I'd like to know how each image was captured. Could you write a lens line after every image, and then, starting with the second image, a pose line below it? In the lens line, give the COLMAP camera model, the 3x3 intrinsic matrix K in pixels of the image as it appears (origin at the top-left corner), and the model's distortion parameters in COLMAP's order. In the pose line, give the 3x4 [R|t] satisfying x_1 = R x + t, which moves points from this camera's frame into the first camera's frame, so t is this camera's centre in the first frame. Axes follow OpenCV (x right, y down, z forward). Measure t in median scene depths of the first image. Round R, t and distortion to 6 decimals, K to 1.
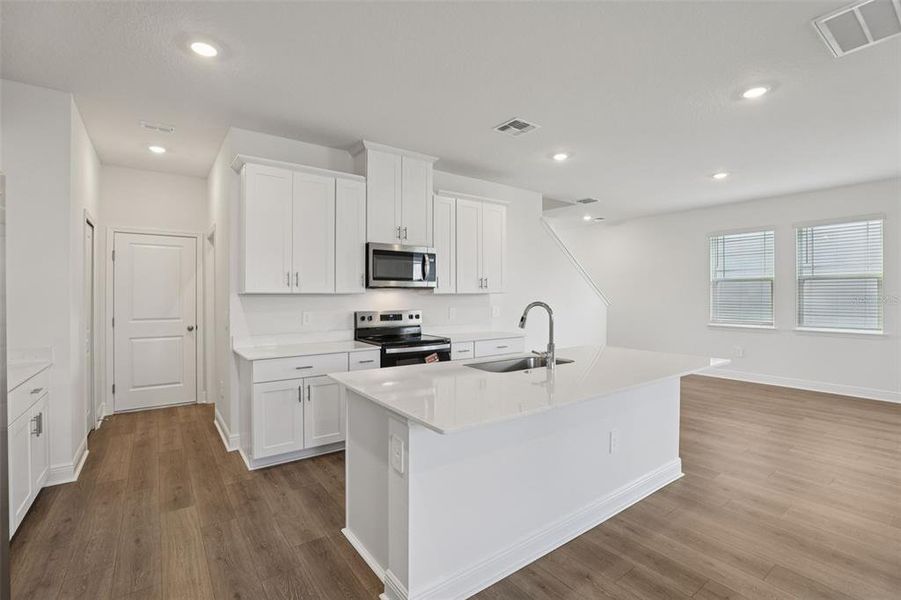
lens RADIAL K [[411.2, 0, 450.4], [0, 411.2, 298.2], [0, 0, 1]] dist [-0.046557, 0.014001]
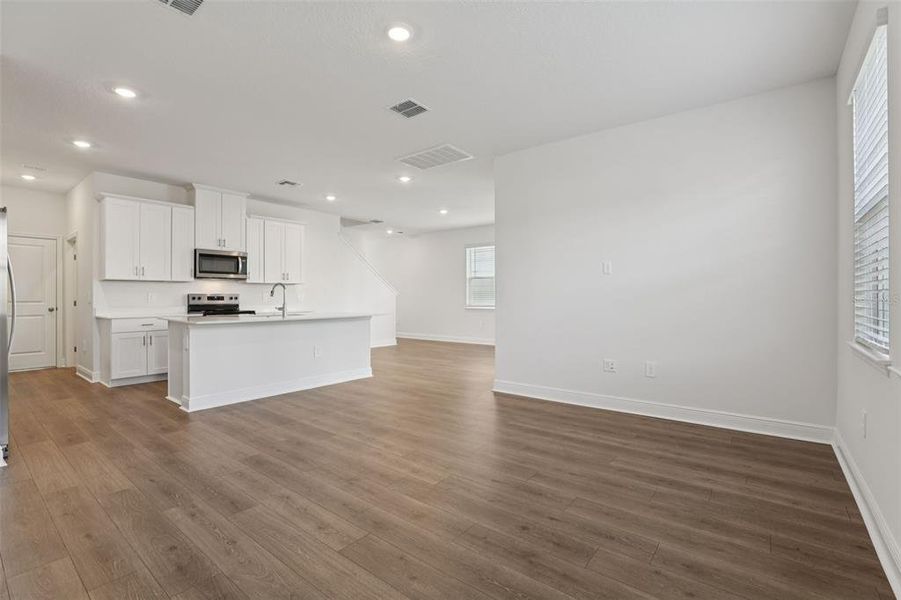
lens RADIAL K [[411.2, 0, 450.4], [0, 411.2, 298.2], [0, 0, 1]] dist [-0.046557, 0.014001]
pose [[0.962868, -0.002025, 0.269965, 0.293293], [0.002845, 0.999992, -0.002646, 0.054679], [-0.269958, 0.003316, 0.962866, -0.686492]]
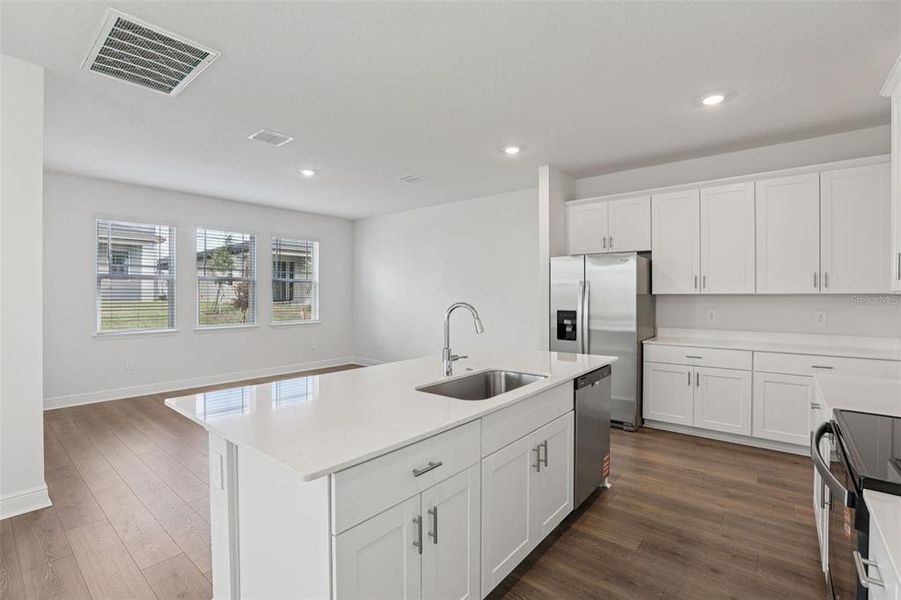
lens RADIAL K [[411.2, 0, 450.4], [0, 411.2, 298.2], [0, 0, 1]] dist [-0.046557, 0.014001]
pose [[-0.968526, 0.004592, -0.248870, 0.282537], [0.000835, 0.999884, 0.015199, -0.010092], [0.248911, 0.014512, -0.968418, 1.142381]]
